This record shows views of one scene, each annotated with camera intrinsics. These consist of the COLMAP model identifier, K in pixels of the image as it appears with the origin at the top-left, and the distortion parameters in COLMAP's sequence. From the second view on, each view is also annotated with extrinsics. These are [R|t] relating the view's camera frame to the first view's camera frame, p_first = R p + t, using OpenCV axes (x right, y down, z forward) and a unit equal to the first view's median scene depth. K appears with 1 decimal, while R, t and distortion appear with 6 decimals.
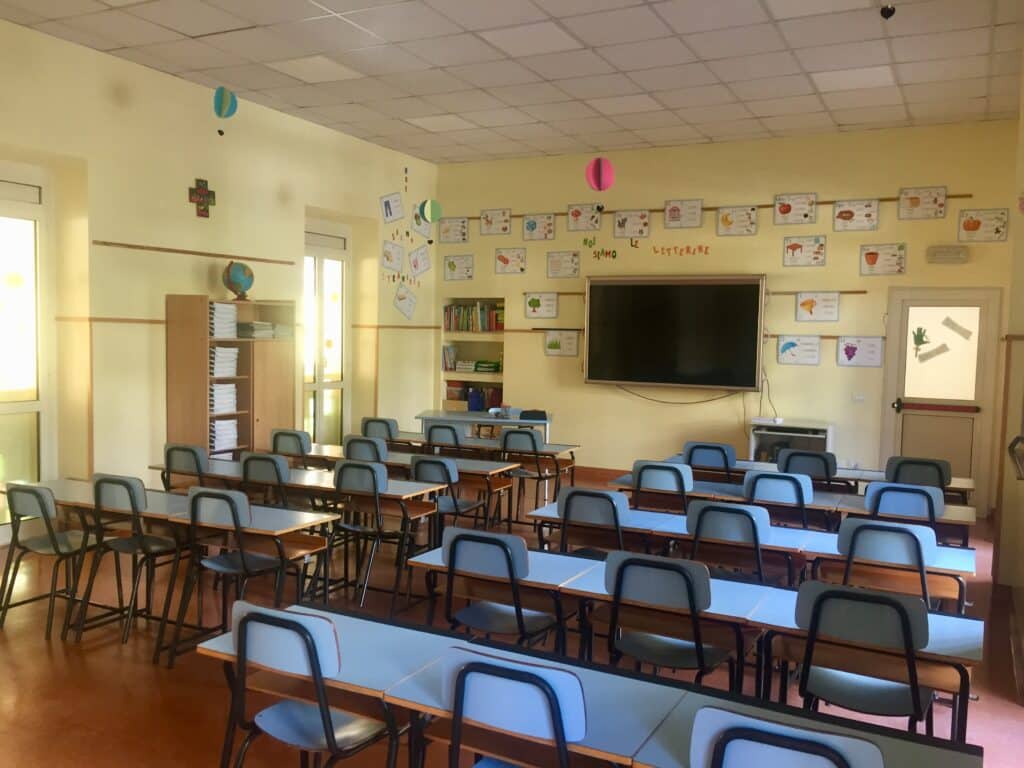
lens RADIAL K [[875.0, 0, 530.3], [0, 875.0, 392.1], [0, 0, 1]] dist [0.069157, -0.074549]
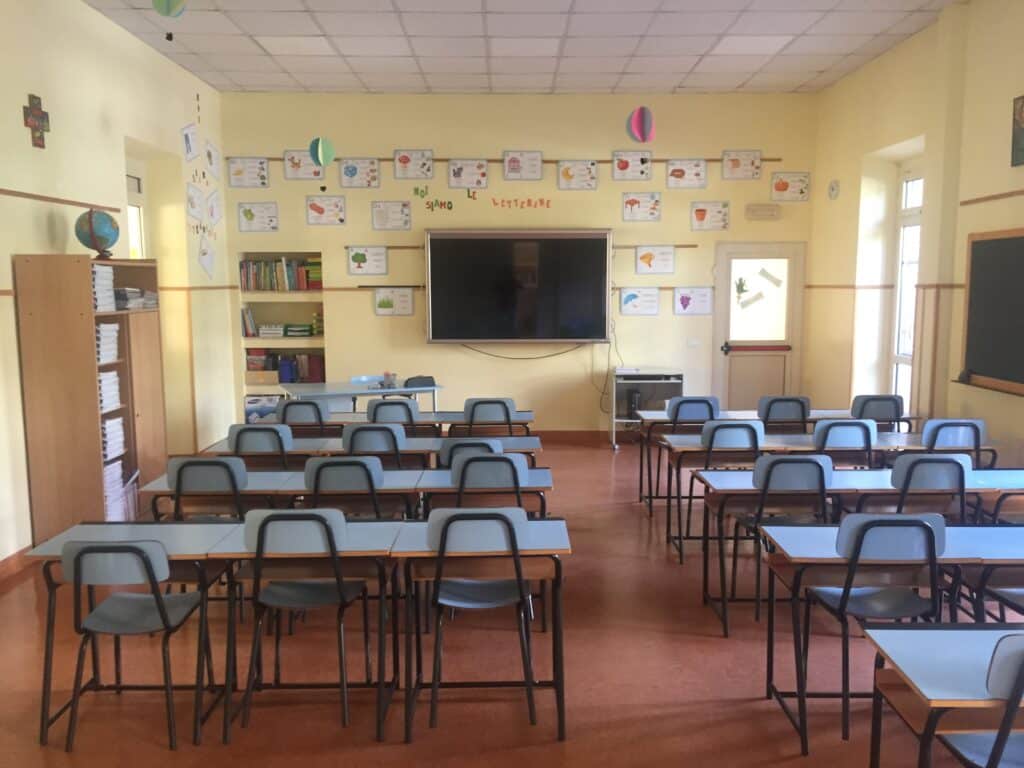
lens RADIAL K [[875.0, 0, 515.0], [0, 875.0, 388.4], [0, 0, 1]] dist [0.069157, -0.074549]
pose [[0.887537, -0.078160, 0.454059, -0.319105], [0.053320, 0.996309, 0.067277, -0.022914], [-0.457641, -0.035501, 0.888428, 0.133544]]
